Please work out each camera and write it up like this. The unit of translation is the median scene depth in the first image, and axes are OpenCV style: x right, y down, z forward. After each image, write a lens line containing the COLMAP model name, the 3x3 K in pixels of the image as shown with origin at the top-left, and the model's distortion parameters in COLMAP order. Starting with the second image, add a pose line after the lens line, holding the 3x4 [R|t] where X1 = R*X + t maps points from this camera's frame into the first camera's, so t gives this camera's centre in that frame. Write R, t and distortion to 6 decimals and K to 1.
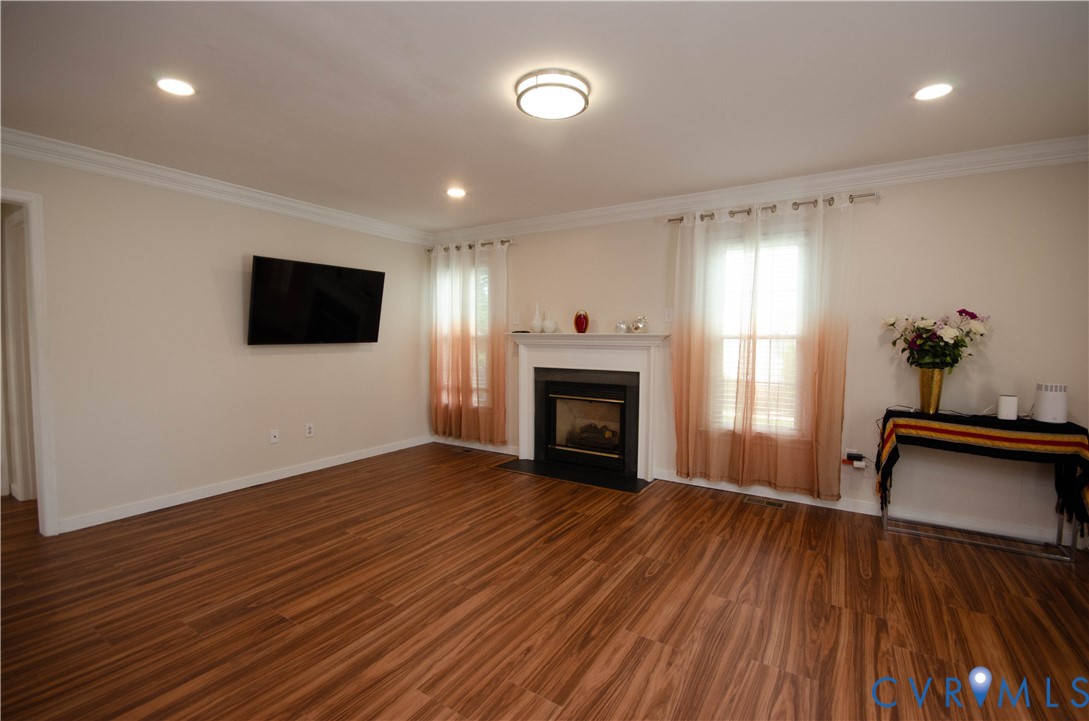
lens RADIAL K [[476.1, 0, 545.8], [0, 476.1, 362.6], [0, 0, 1]] dist [-0.003195, 0.000563]
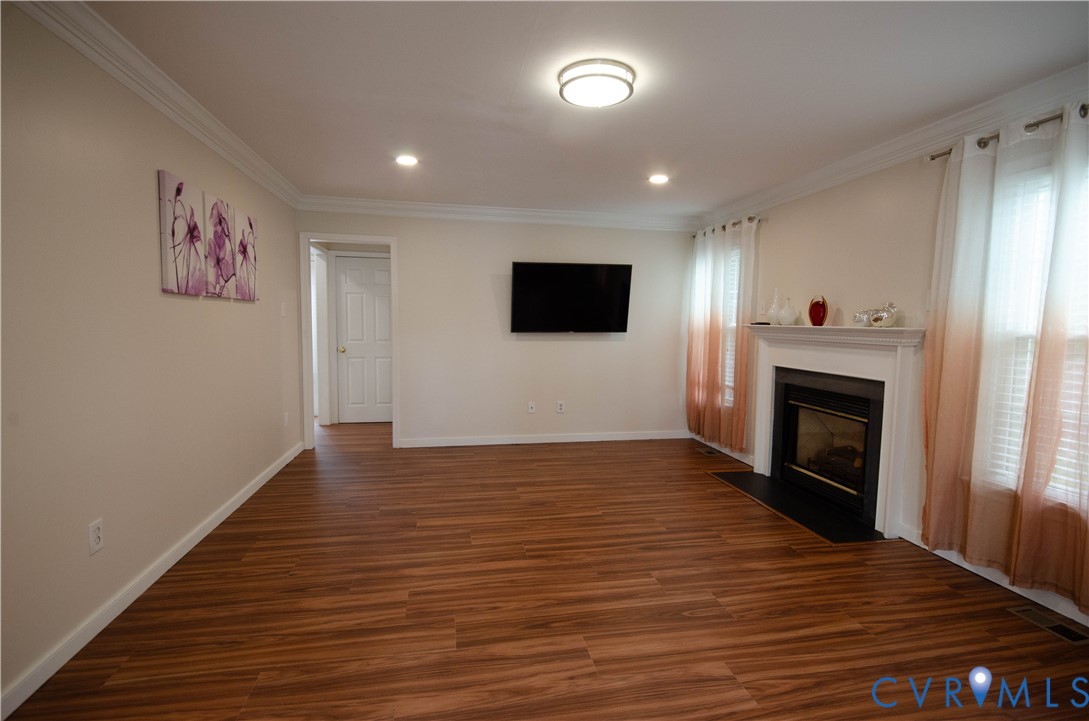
lens RADIAL K [[512.8, 0, 544.1], [0, 512.8, 362.8], [0, 0, 1]] dist [-0.003201, 0.001309]
pose [[0.686338, 0.061665, -0.724664, 0.452467], [-0.047039, 0.998077, 0.040379, -0.017222], [0.725760, 0.006374, 0.687918, 0.122423]]
